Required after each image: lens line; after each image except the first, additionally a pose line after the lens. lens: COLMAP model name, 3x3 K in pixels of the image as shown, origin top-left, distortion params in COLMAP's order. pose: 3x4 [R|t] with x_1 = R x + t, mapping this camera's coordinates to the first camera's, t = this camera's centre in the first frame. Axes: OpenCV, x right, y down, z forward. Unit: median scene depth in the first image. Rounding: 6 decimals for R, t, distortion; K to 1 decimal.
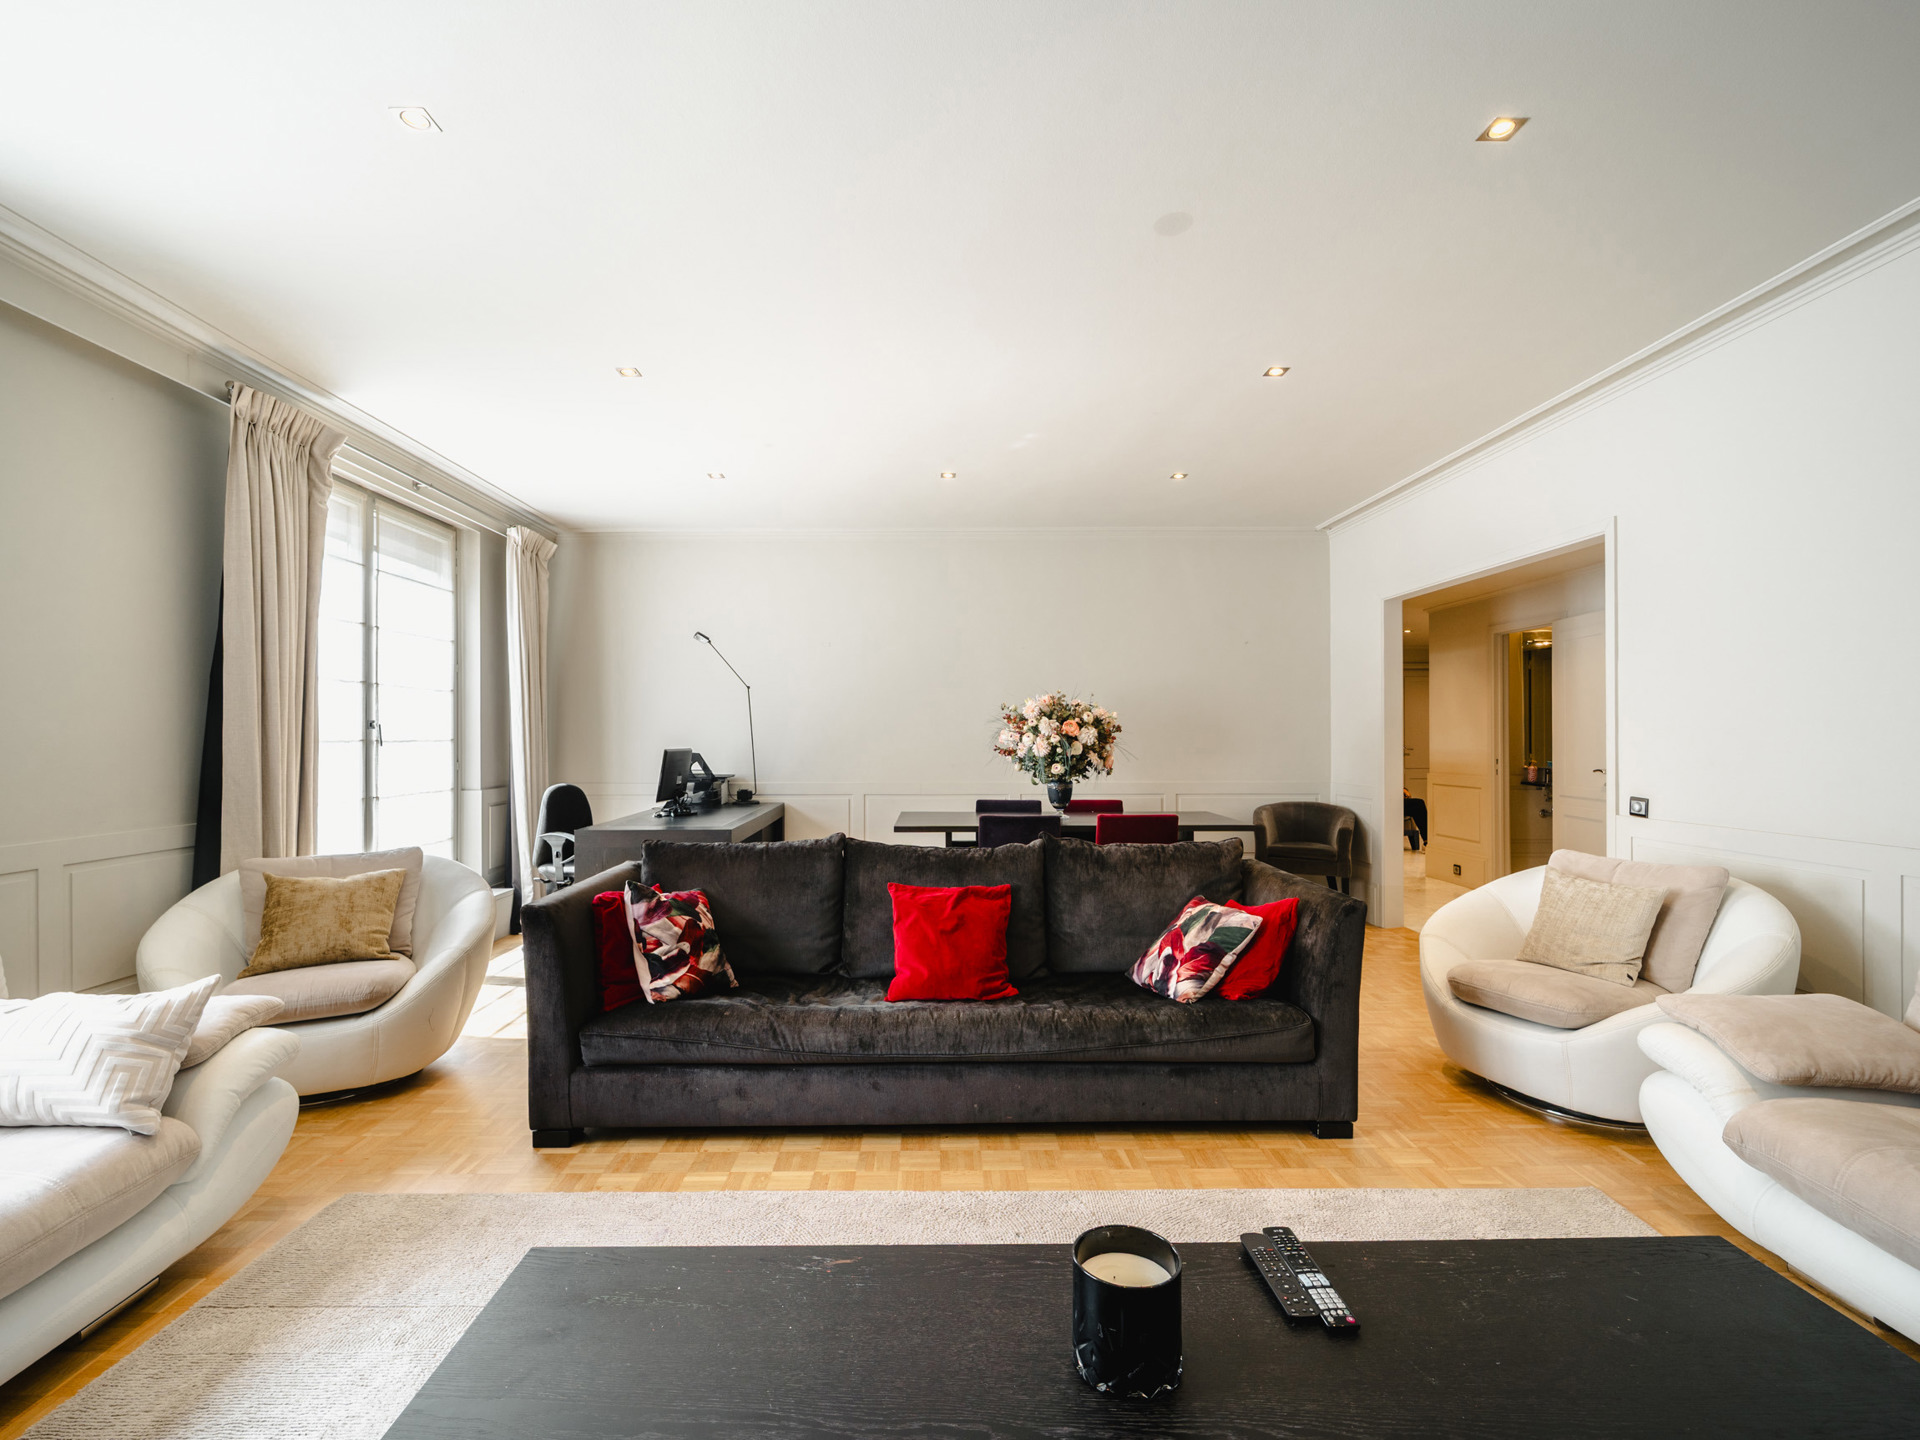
lens RADIAL K [[765.3, 0, 960.0], [0, 765.3, 720.0], [0, 0, 1]] dist [0.000436, -0.000268]
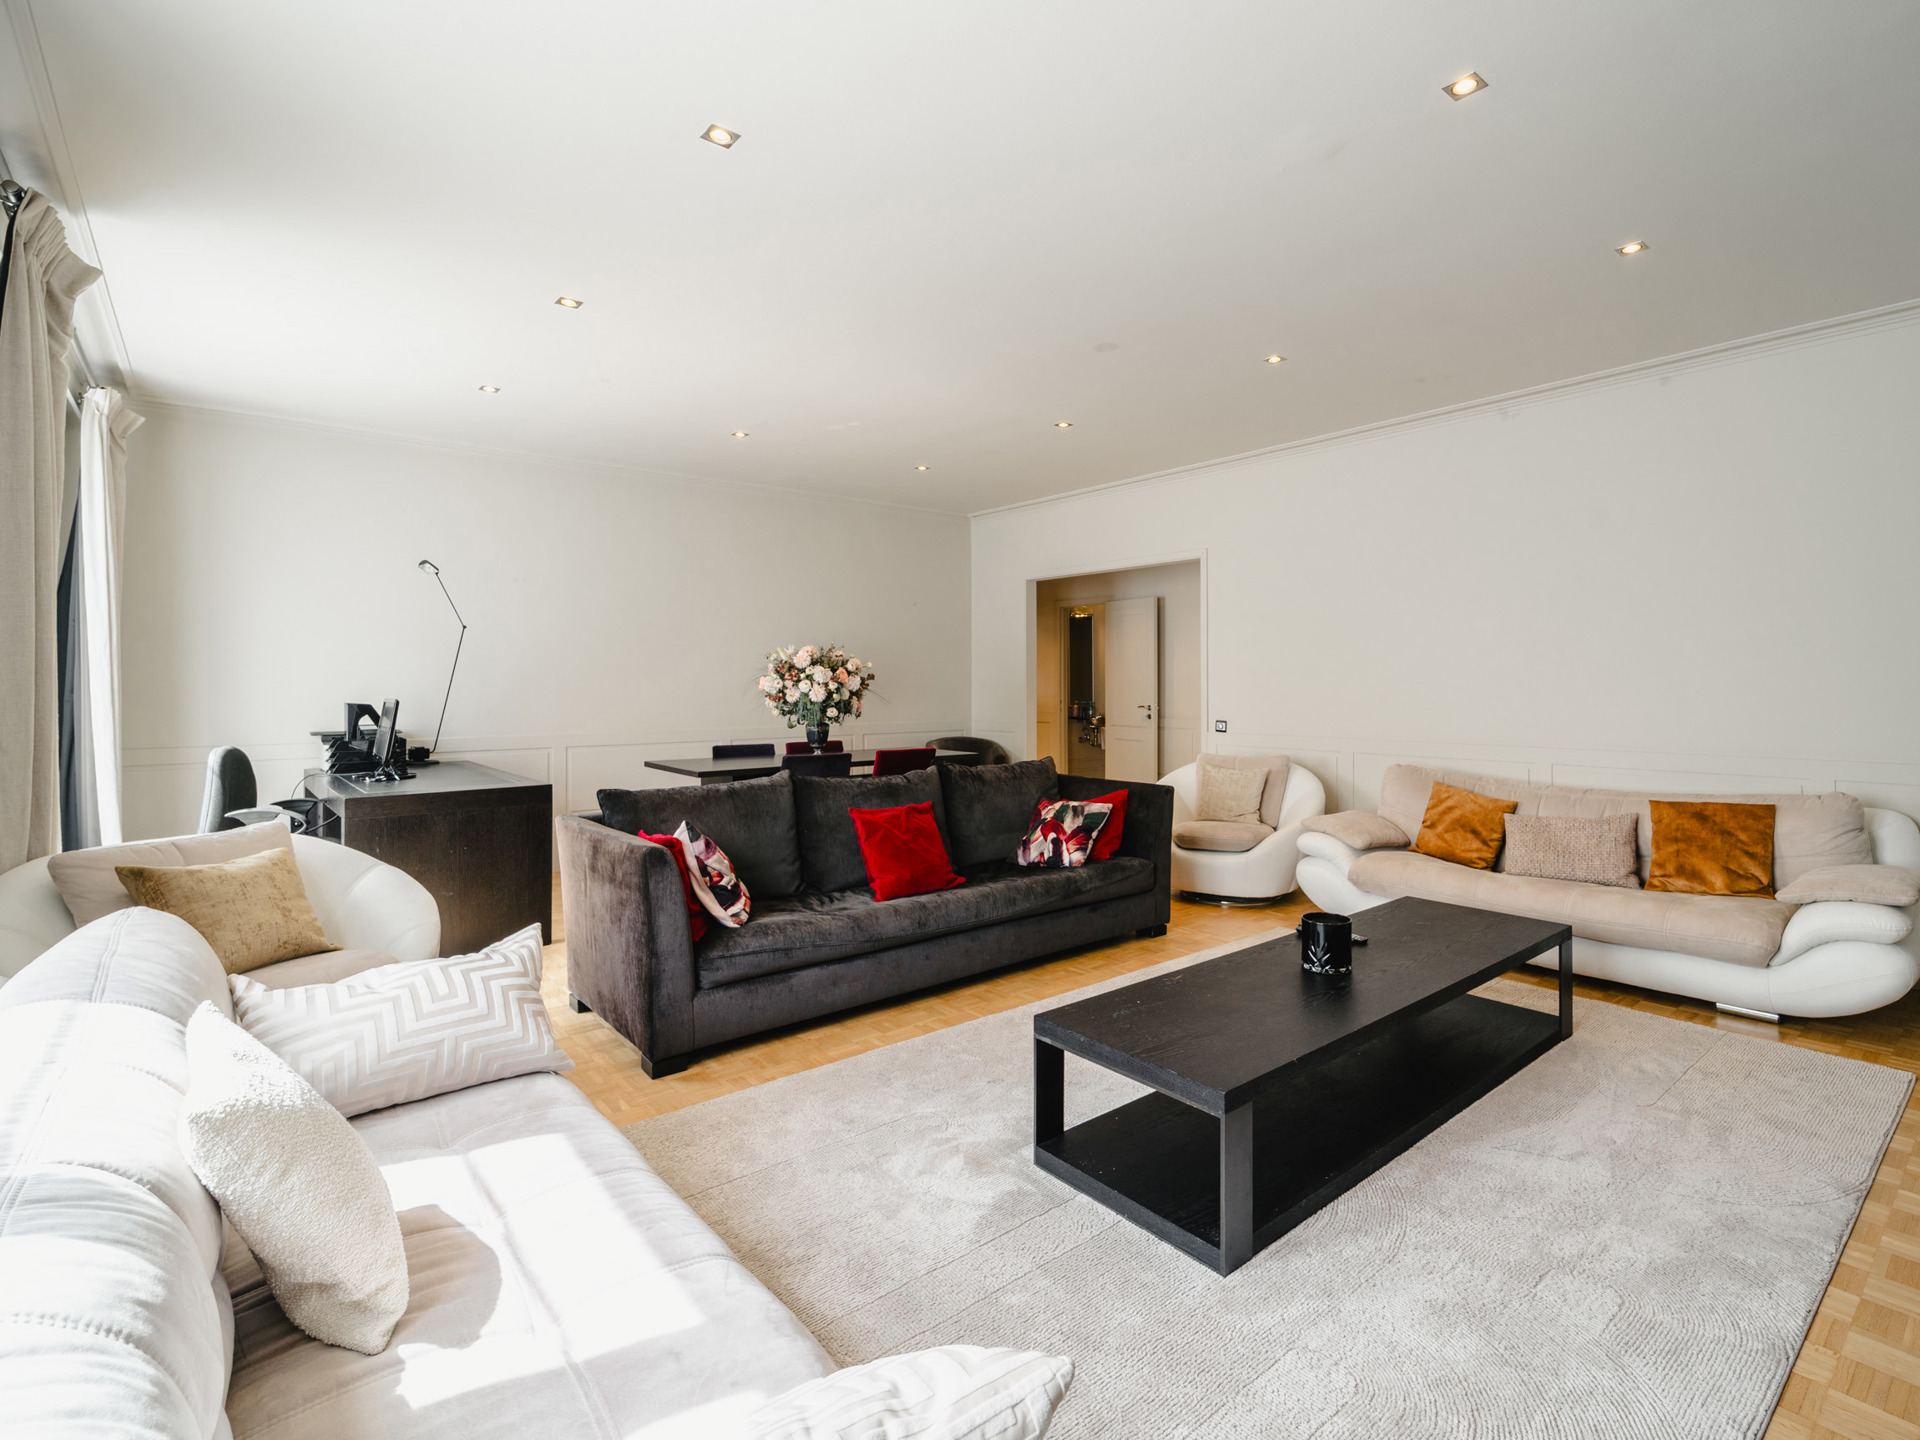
lens RADIAL K [[775.8, 0, 960.7], [0, 775.8, 663.2], [0, 0, 1]] dist [0.001814, 0.000111]
pose [[0.826782, 0.014408, 0.562338, -0.656680], [-0.012075, 0.999896, -0.007865, -0.003309], [-0.562393, -0.000288, 0.826870, -0.087743]]
